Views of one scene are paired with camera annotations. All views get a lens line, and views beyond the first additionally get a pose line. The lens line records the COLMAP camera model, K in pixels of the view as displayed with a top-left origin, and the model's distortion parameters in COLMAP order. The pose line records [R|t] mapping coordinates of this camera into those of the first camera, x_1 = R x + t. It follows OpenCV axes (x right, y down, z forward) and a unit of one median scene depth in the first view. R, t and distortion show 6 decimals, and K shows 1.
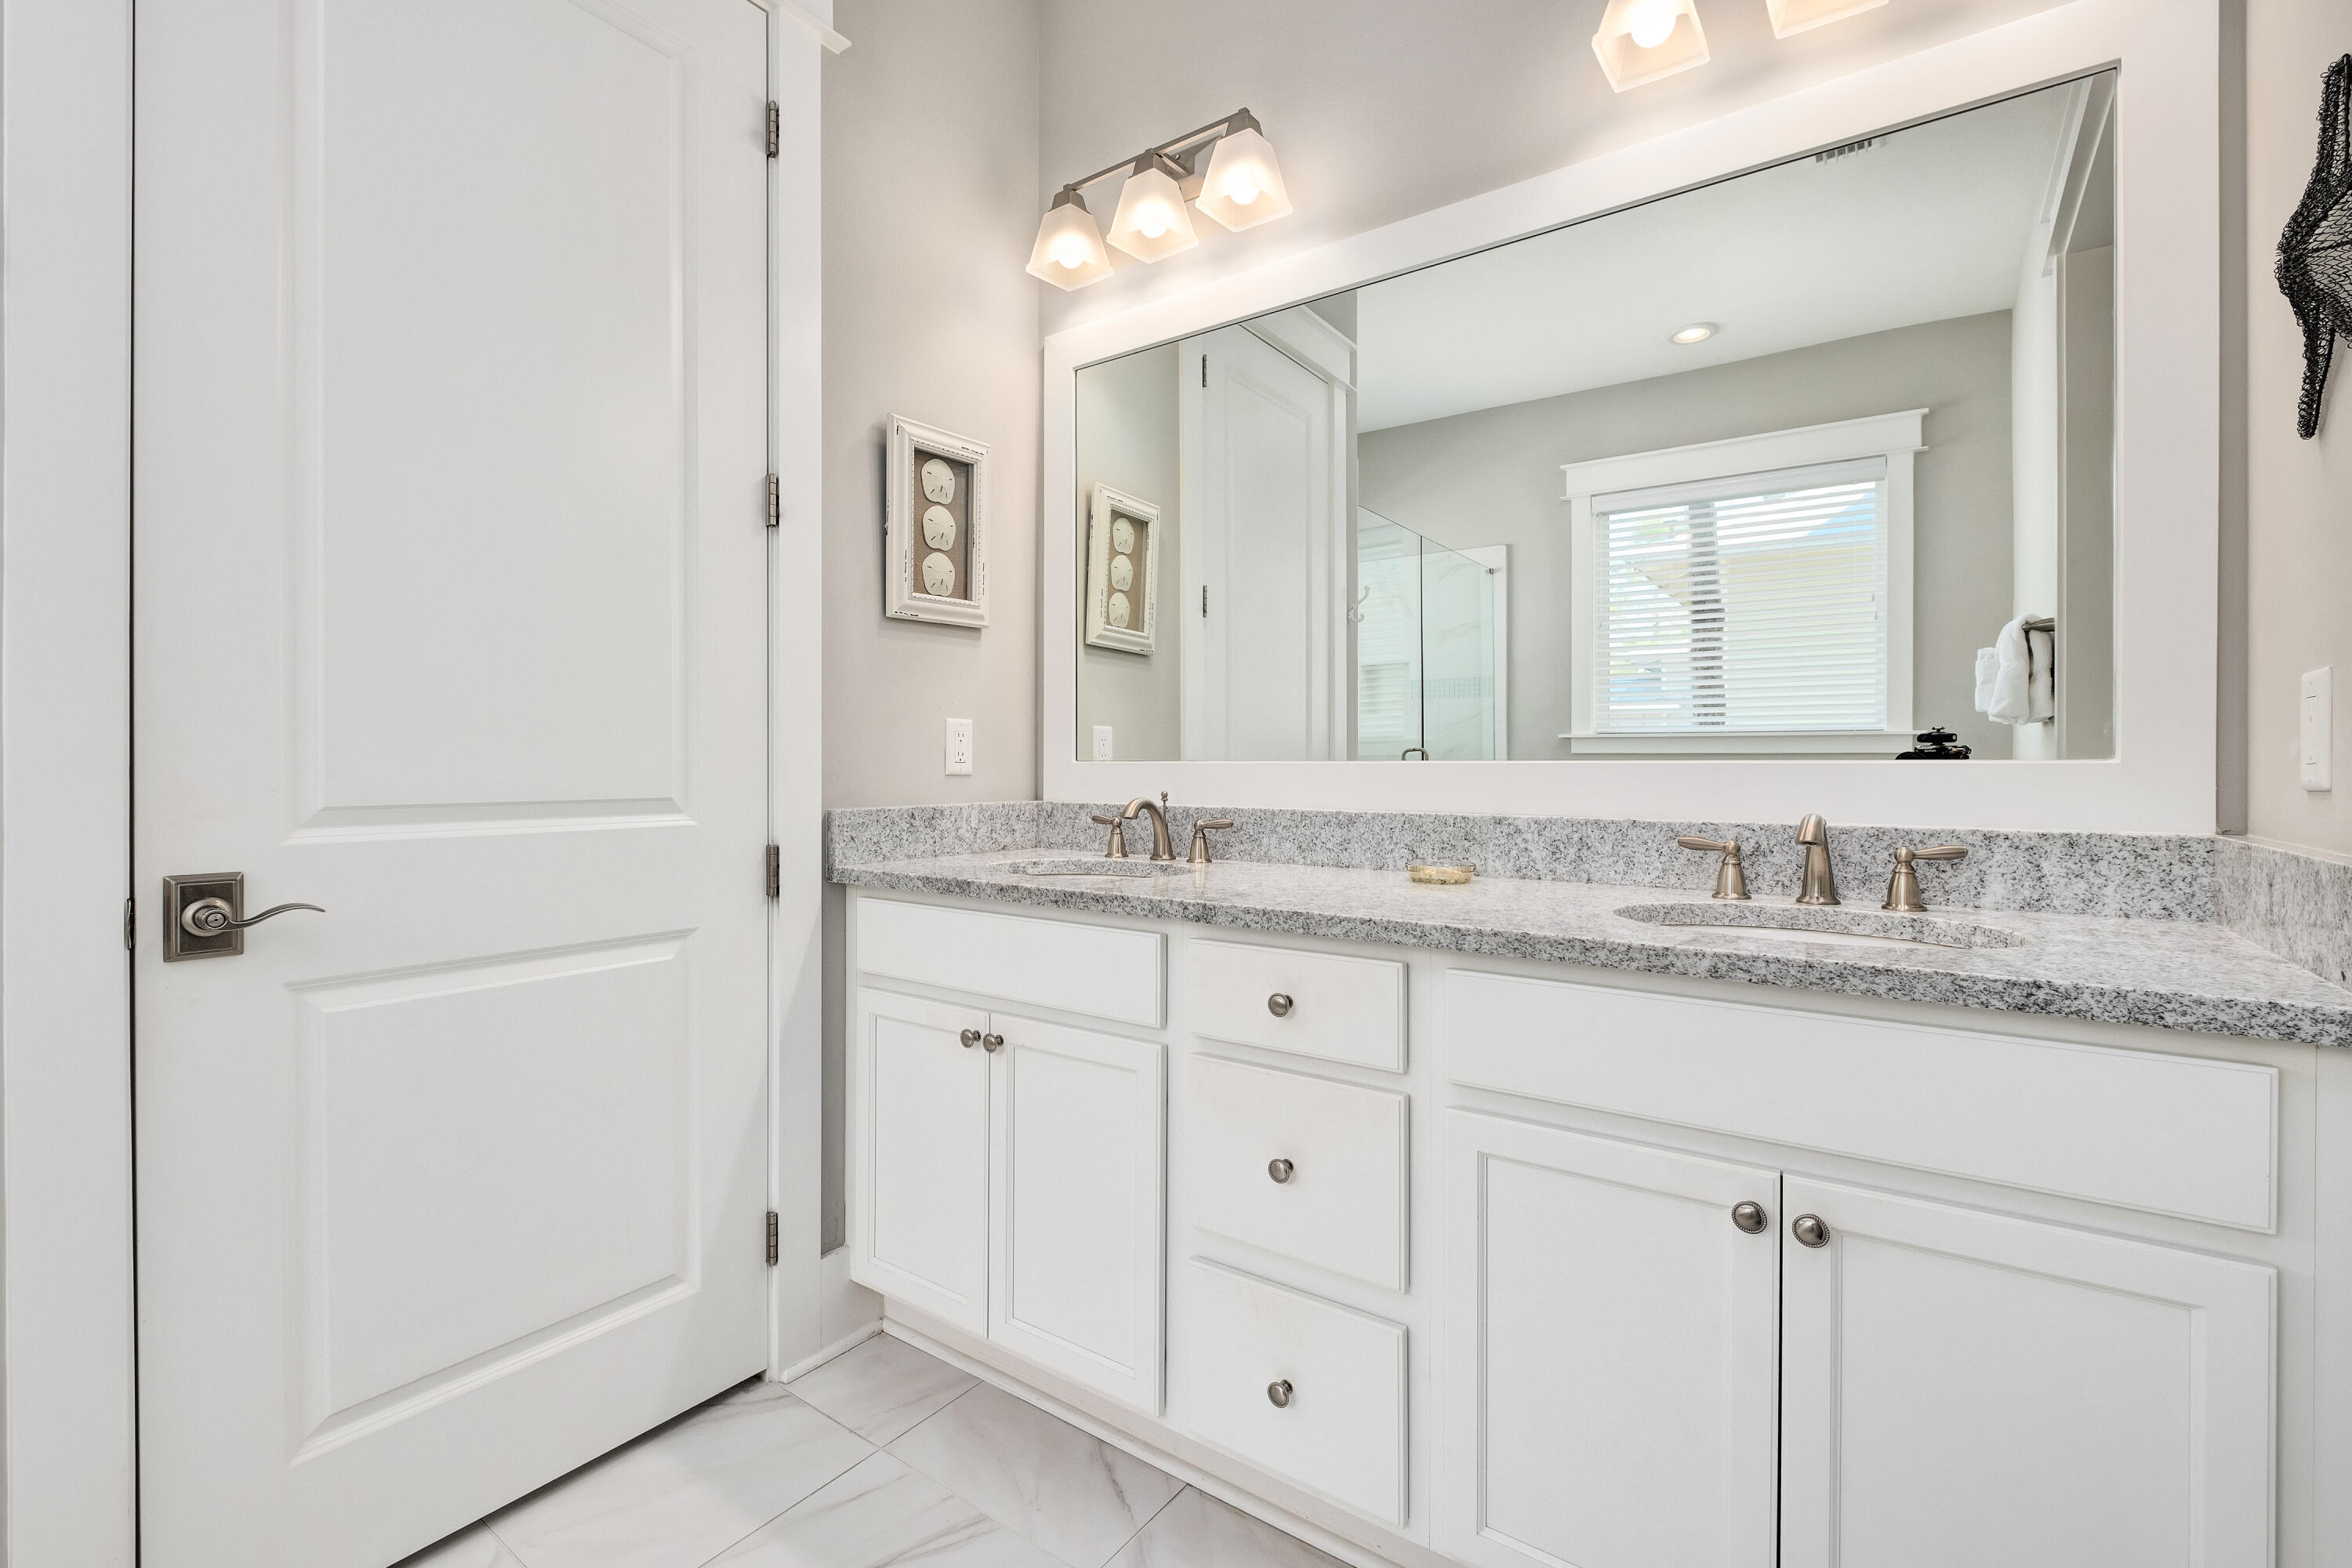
lens RADIAL K [[1032.6, 0, 1179.0], [0, 1032.6, 773.8], [0, 0, 1]] dist [0.001985, -0.002840]
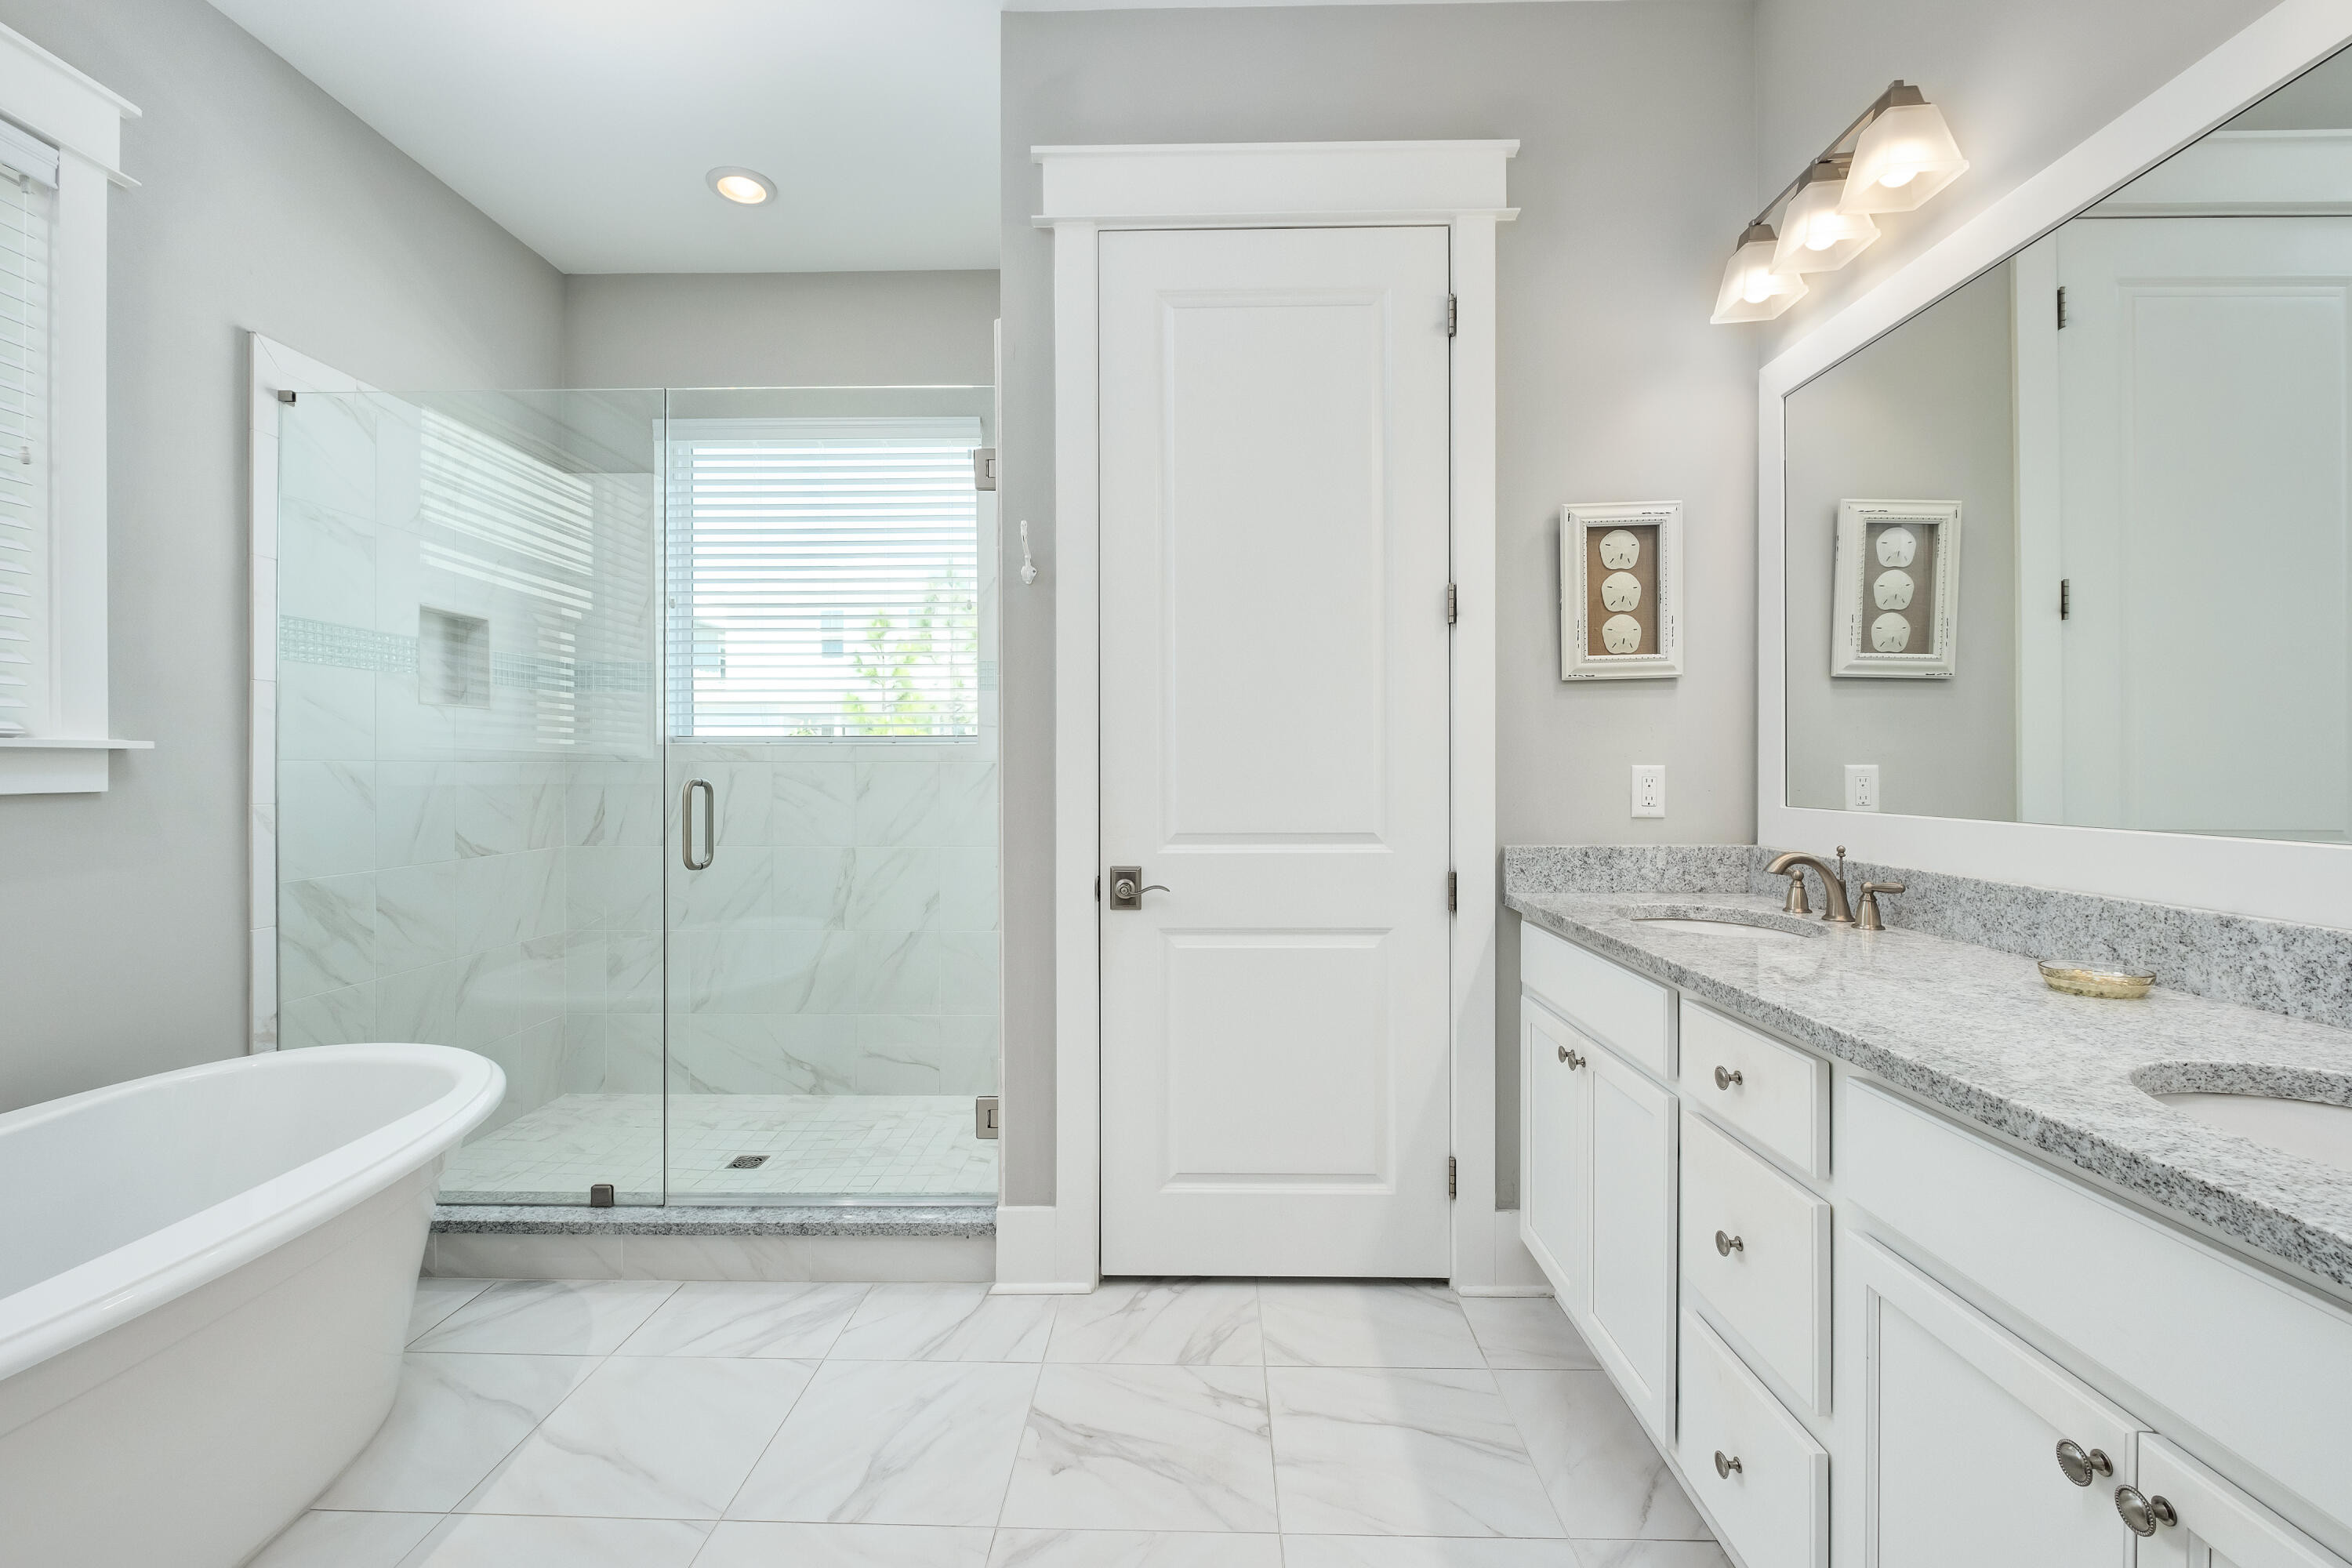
lens RADIAL K [[1032.6, 0, 1166.6], [0, 1032.6, 771.9], [0, 0, 1]] dist [0.001985, -0.002840]
pose [[0.554931, 0.002751, -0.831892, 0.449281], [-0.002700, 0.999995, 0.001507, -0.052575], [0.831892, 0.001410, 0.554936, -0.006905]]
